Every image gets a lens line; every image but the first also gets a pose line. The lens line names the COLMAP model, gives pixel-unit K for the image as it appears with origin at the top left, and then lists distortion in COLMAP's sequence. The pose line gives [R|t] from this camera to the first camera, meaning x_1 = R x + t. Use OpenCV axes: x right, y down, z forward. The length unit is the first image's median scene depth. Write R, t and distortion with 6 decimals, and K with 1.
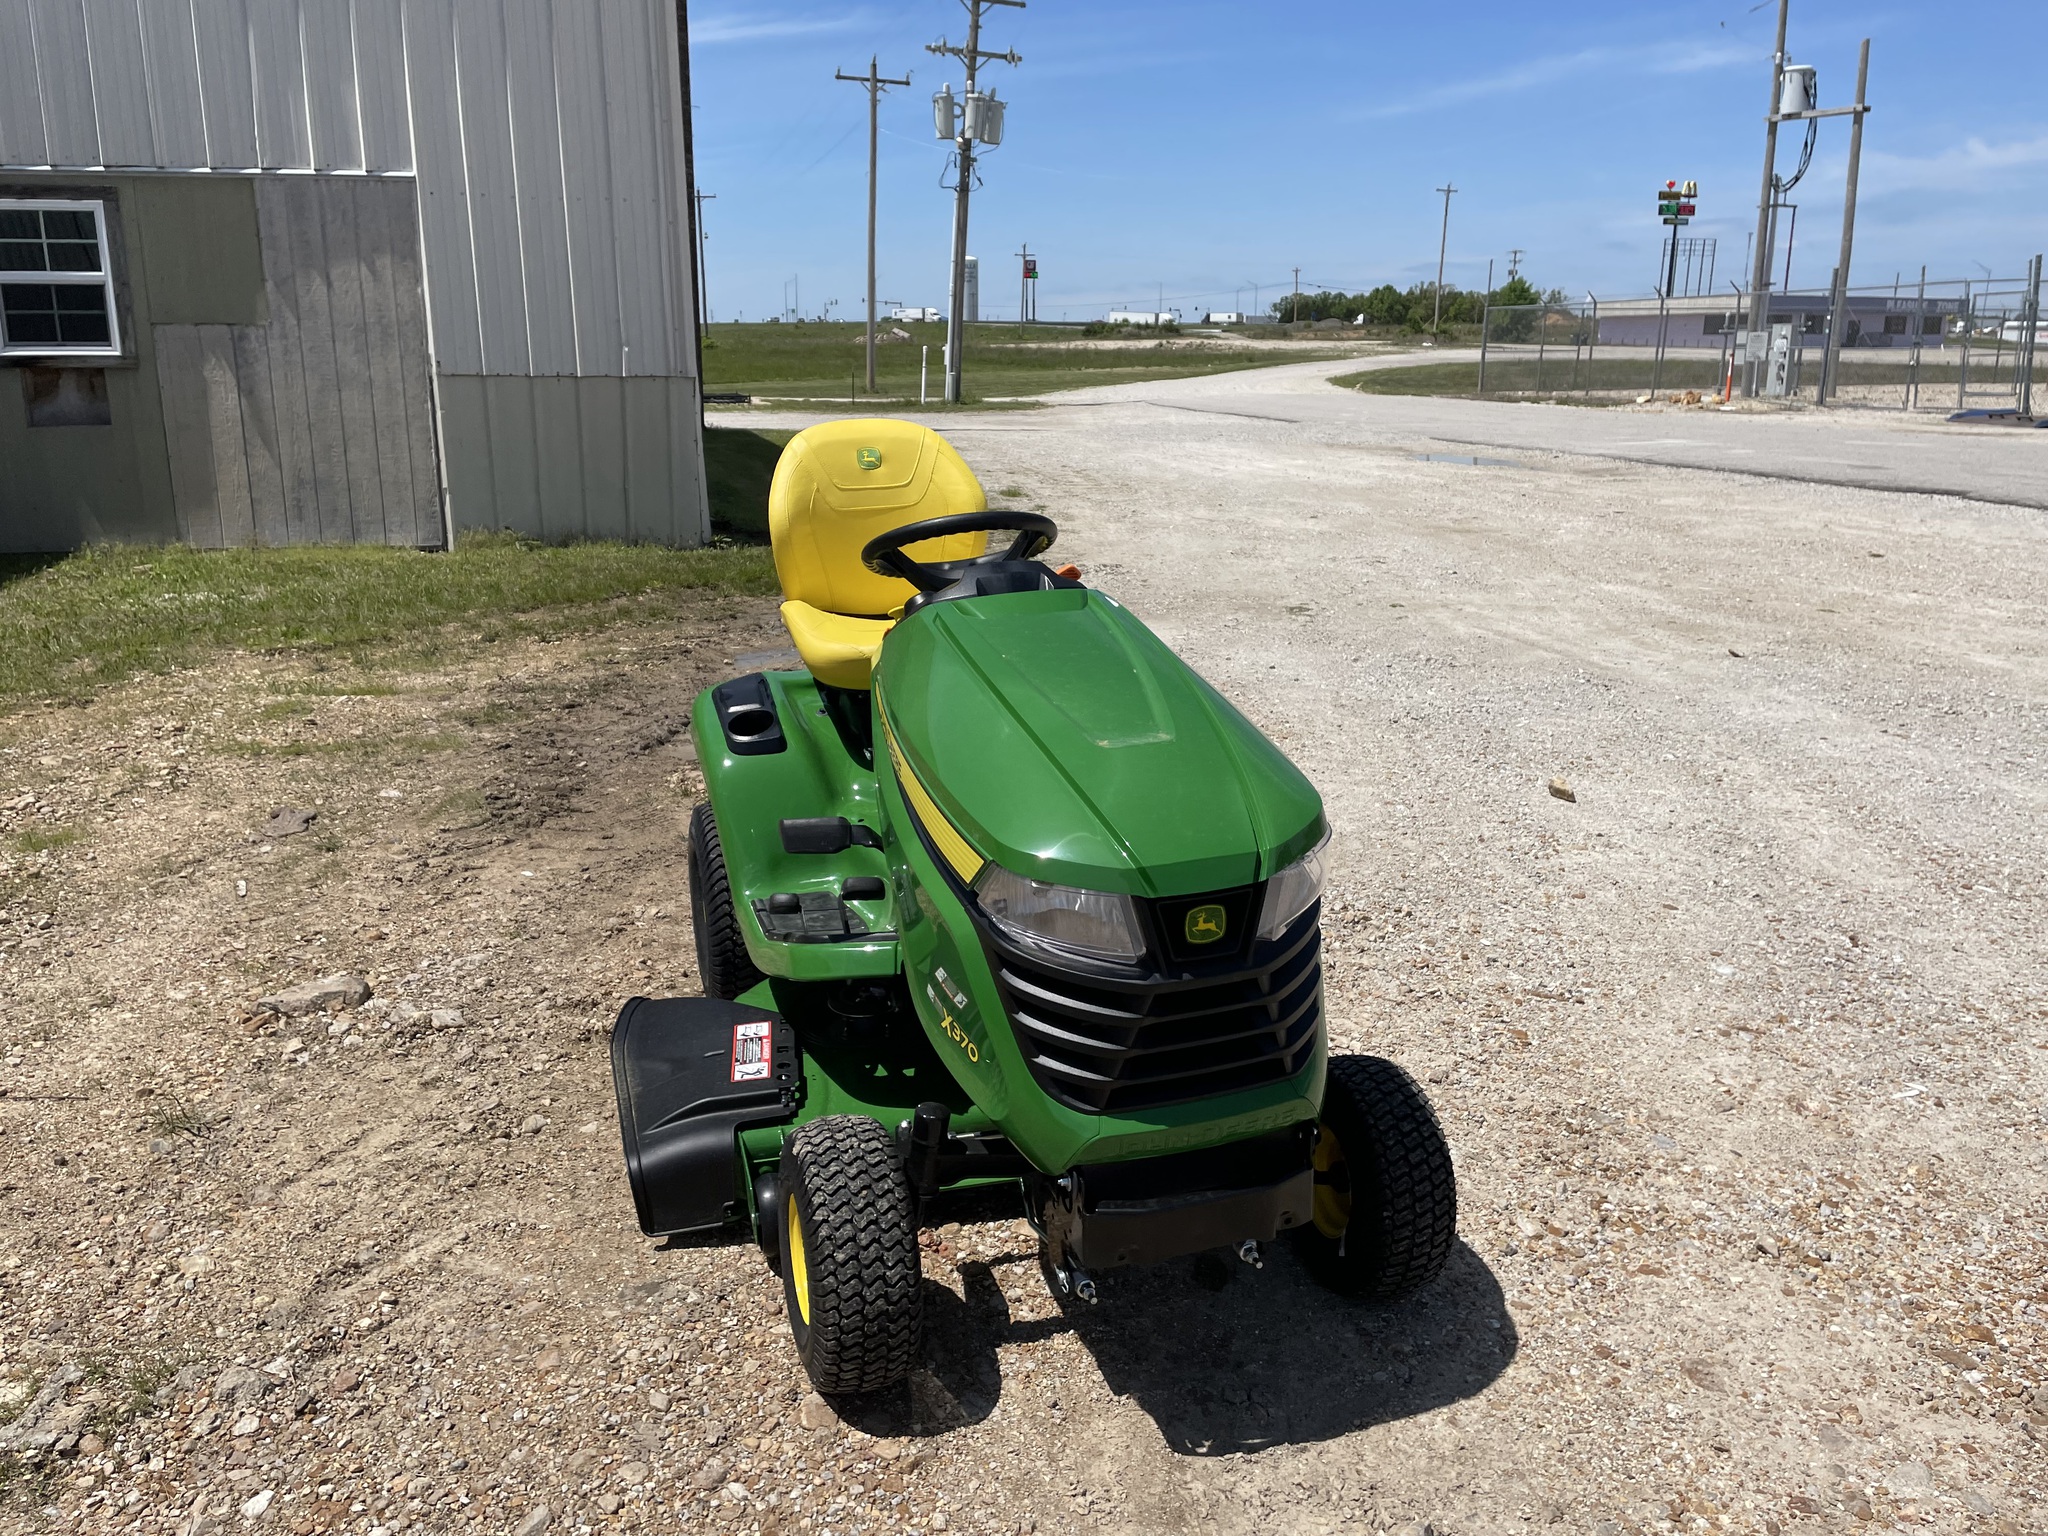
lens RADIAL K [[1546.7, 0, 1003.4], [0, 1546.7, 735.9], [0, 0, 1]] dist [0.094363, -0.123958]
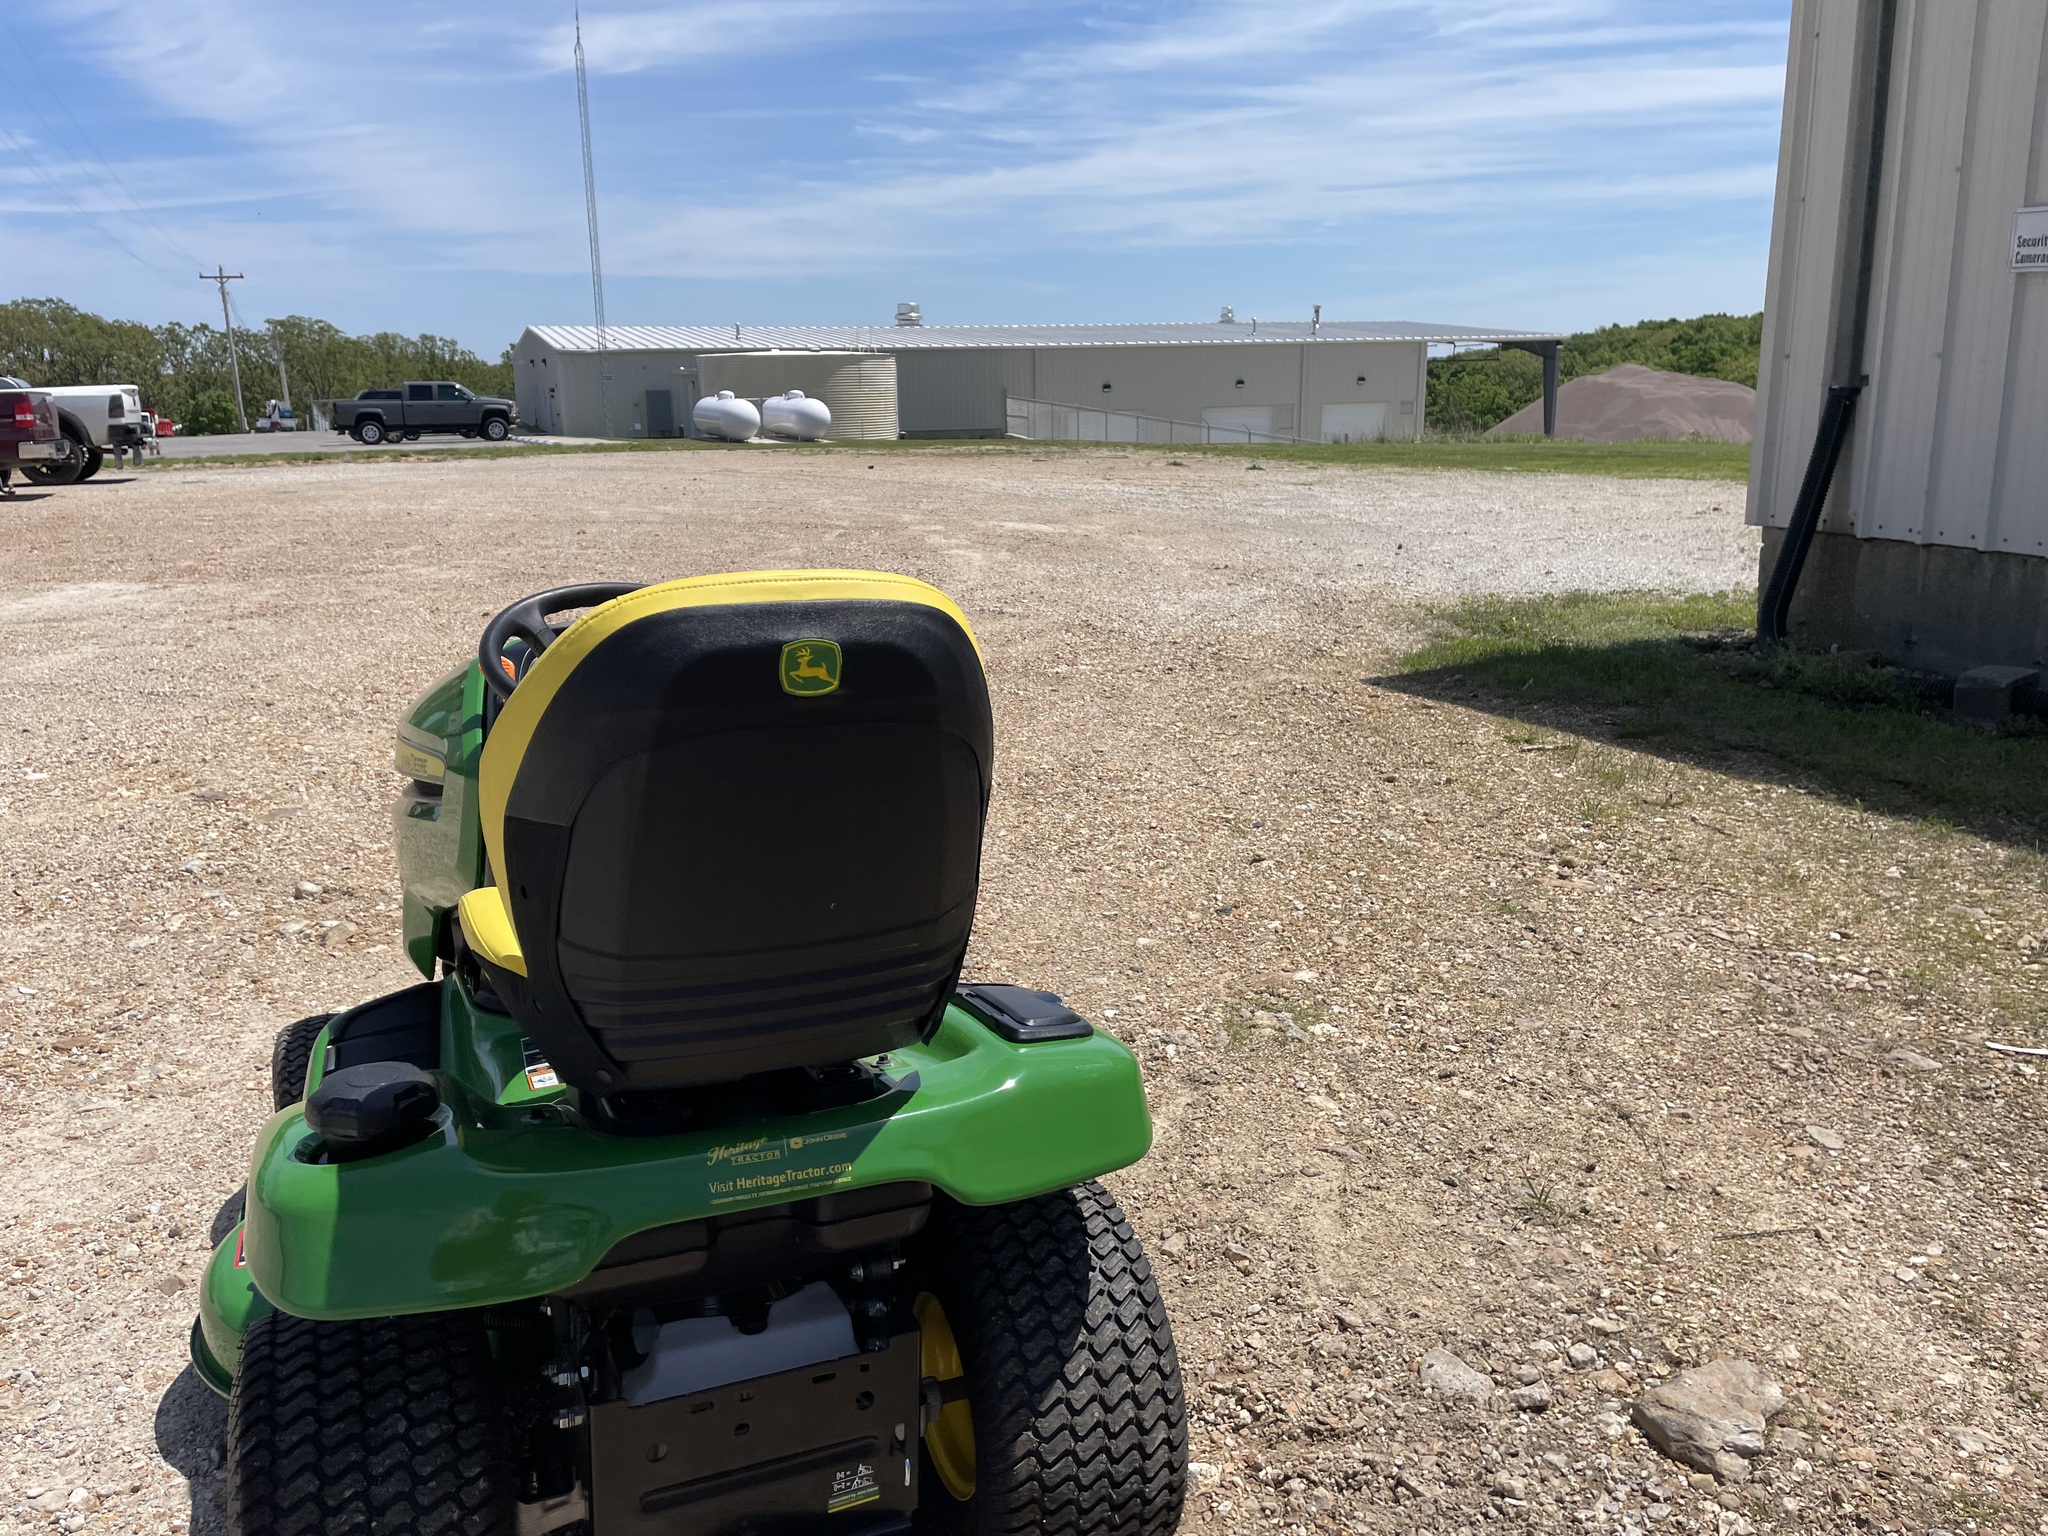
lens RADIAL K [[1552.3, 0, 999.4], [0, 1552.3, 739.9], [0, 0, 1]] dist [0.071594, -0.081385]
pose [[-0.994010, 0.041398, -0.101145, -0.081627], [-0.009933, 0.887426, 0.460843, -0.272566], [0.108837, 0.459087, -0.881699, 1.080023]]
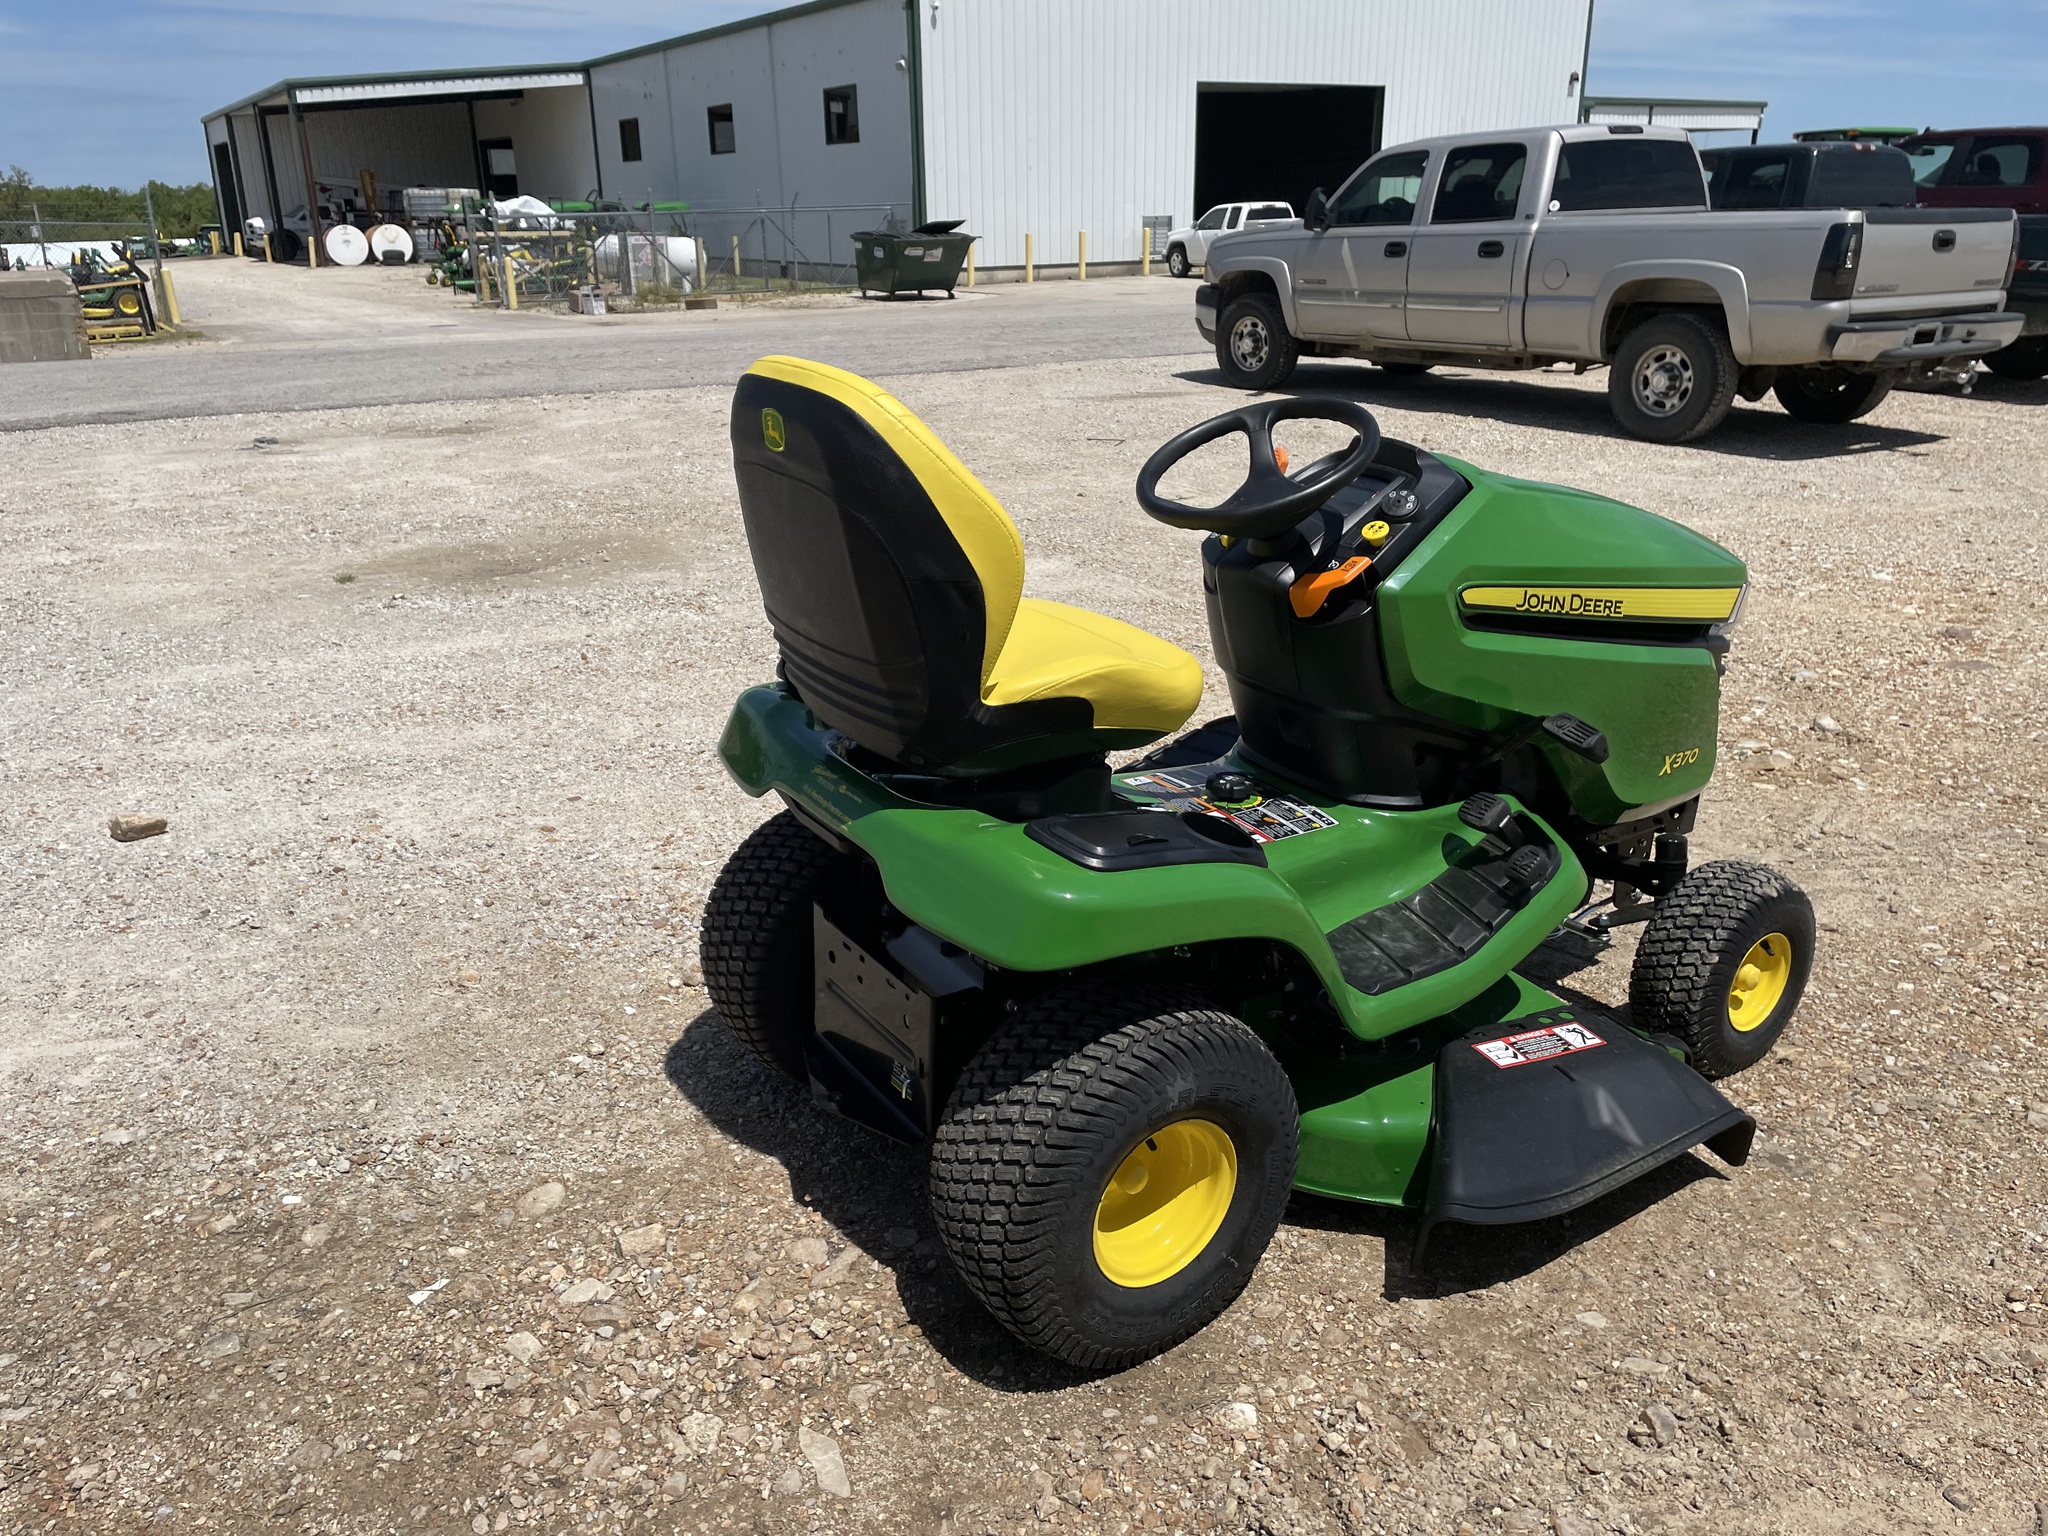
lens RADIAL K [[1546.7, 0, 1003.0], [0, 1546.7, 752.2], [0, 0, 1]] dist [0.094363, -0.123958]
pose [[-0.289802, -0.313136, 0.904412, -0.499921], [0.246302, 0.888736, 0.386632, -0.215749], [-0.924851, 0.334805, -0.180431, 0.852040]]
